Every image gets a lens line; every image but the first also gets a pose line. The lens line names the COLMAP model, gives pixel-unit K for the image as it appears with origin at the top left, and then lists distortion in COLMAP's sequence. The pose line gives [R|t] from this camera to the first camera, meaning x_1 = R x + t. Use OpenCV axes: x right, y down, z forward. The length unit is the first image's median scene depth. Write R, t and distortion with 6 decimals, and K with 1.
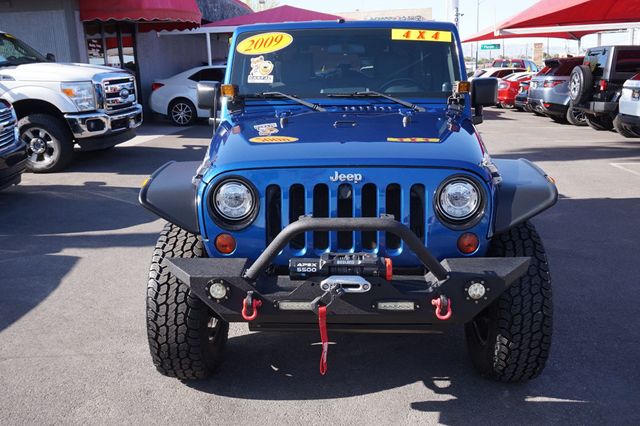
lens RADIAL K [[623.5, 0, 320.0], [0, 623.5, 213.0], [0, 0, 1]] dist [-0.002556, 0.000960]
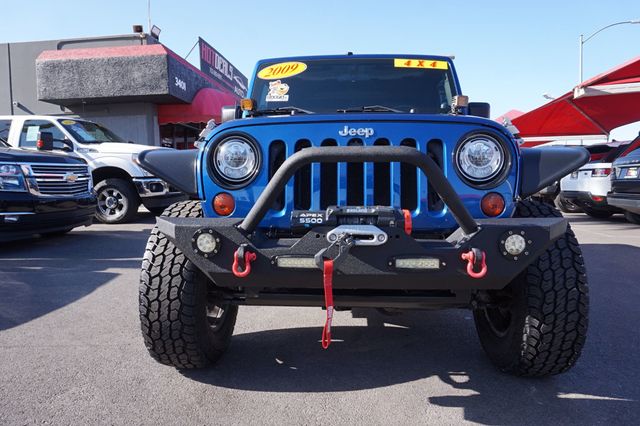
lens RADIAL K [[439.8, 0, 320.0], [0, 439.8, 213.0], [0, 0, 1]] dist [-0.033909, 0.032387]
pose [[0.999578, 0.010978, -0.026911, 0.006035], [-0.015269, 0.986198, -0.164865, 0.155051], [0.024729, 0.165206, 0.985949, 0.349064]]
